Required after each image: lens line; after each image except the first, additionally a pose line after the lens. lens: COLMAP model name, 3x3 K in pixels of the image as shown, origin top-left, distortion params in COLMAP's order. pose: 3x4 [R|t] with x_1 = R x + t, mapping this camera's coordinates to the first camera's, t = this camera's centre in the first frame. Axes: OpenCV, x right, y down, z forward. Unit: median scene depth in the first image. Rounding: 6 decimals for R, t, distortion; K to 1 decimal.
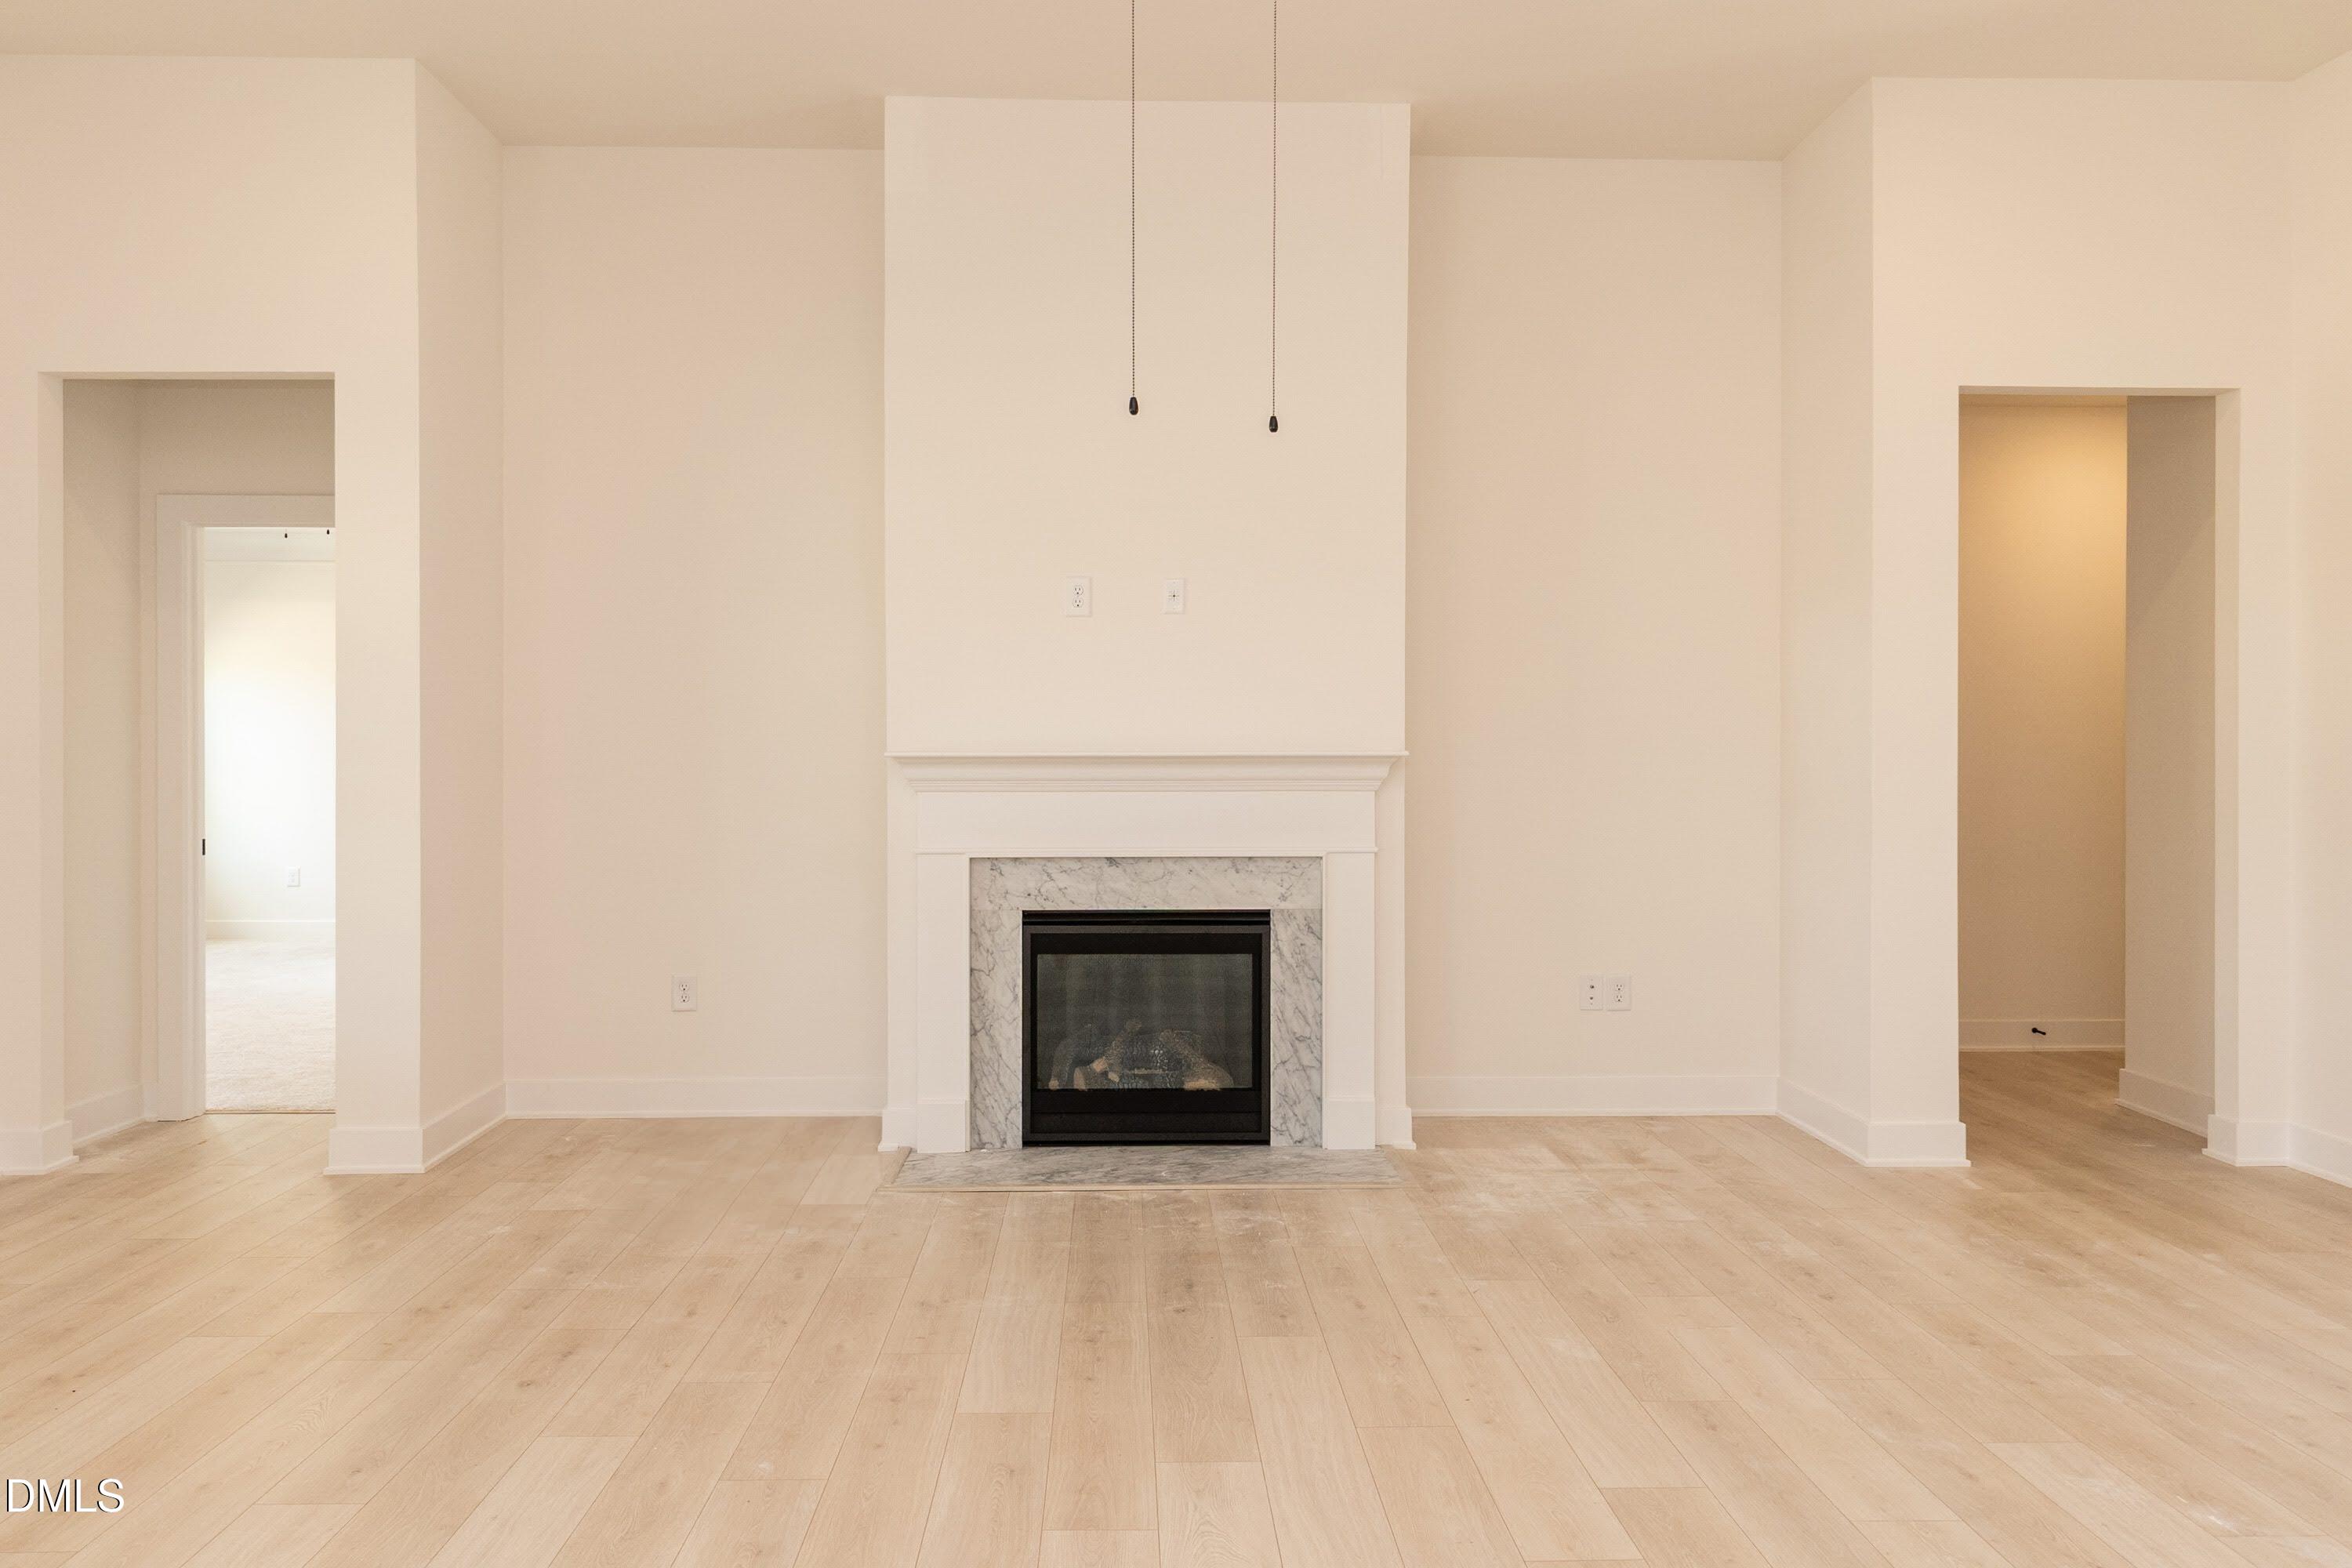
lens RADIAL K [[1742.6, 0, 1176.0], [0, 1742.6, 784.0], [0, 0, 1]] dist [-0.010536, -0.002598]
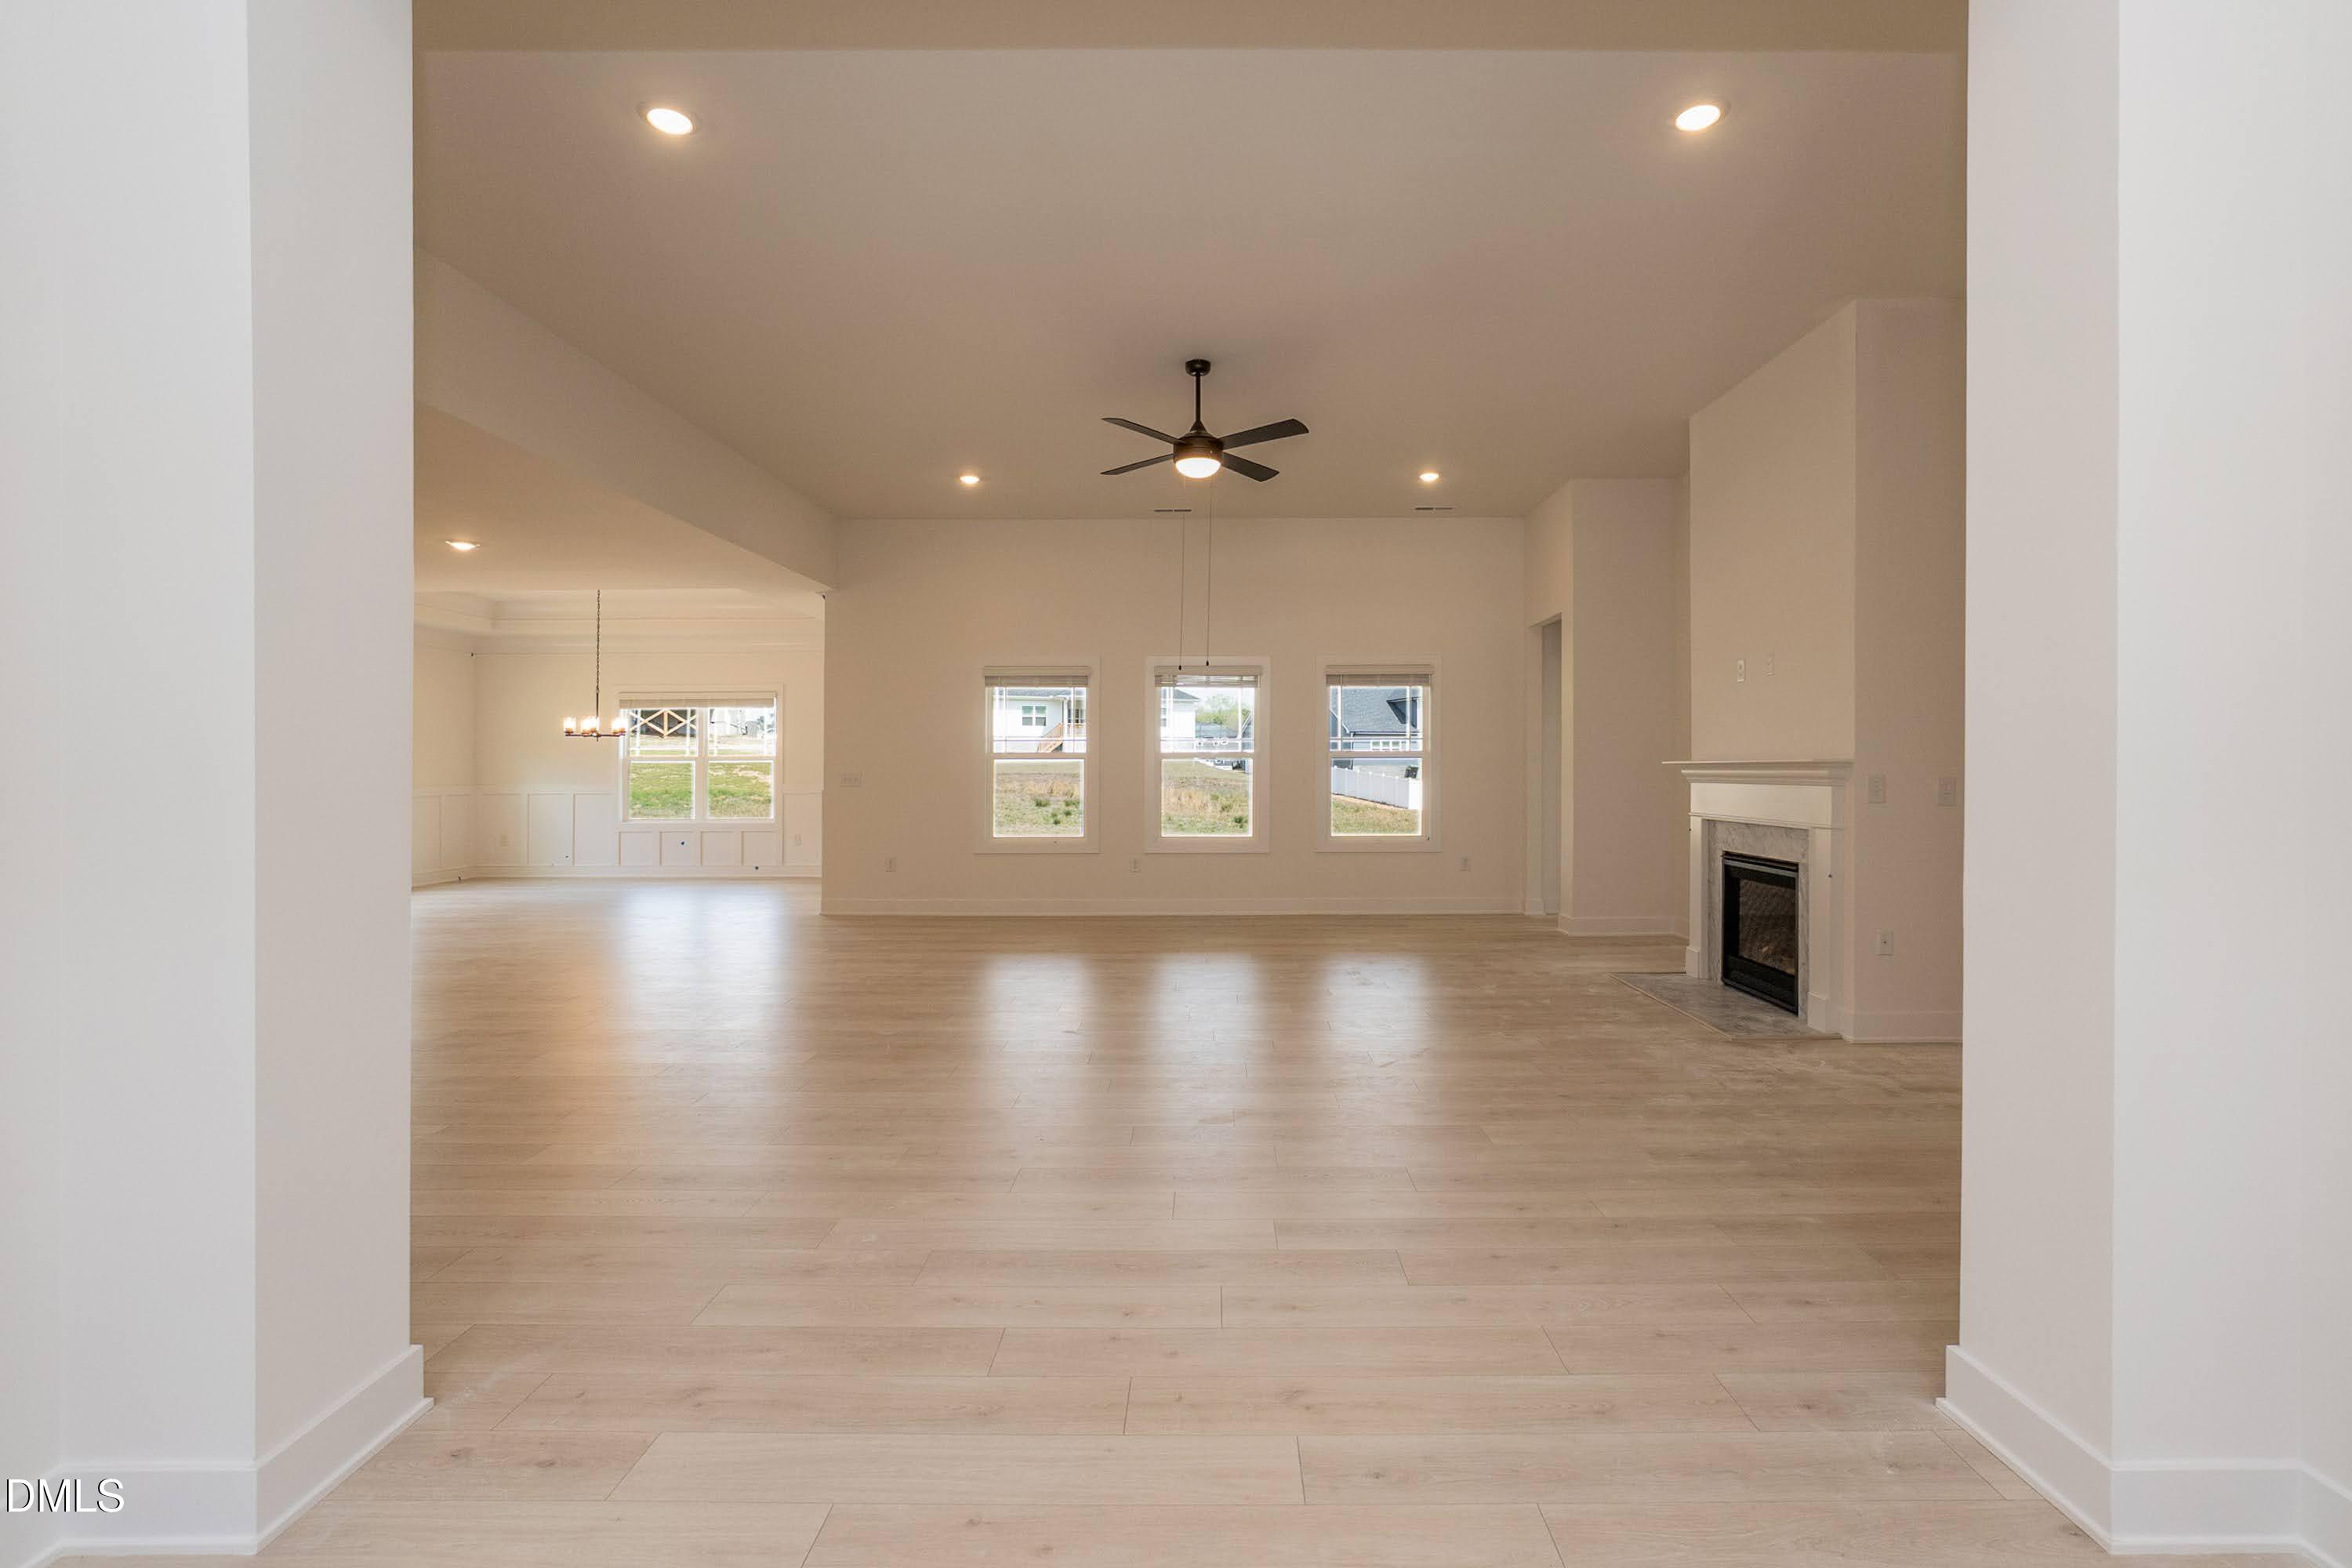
lens RADIAL K [[1092.2, 0, 1215.3], [0, 1092.2, 769.5], [0, 0, 1]] dist [-0.002200, 0.000053]
pose [[-0.033509, -0.000094, -0.999438, 1.037165], [-0.012185, 0.999926, 0.000314, -0.003832], [0.999364, 0.012189, -0.033508, 0.522176]]
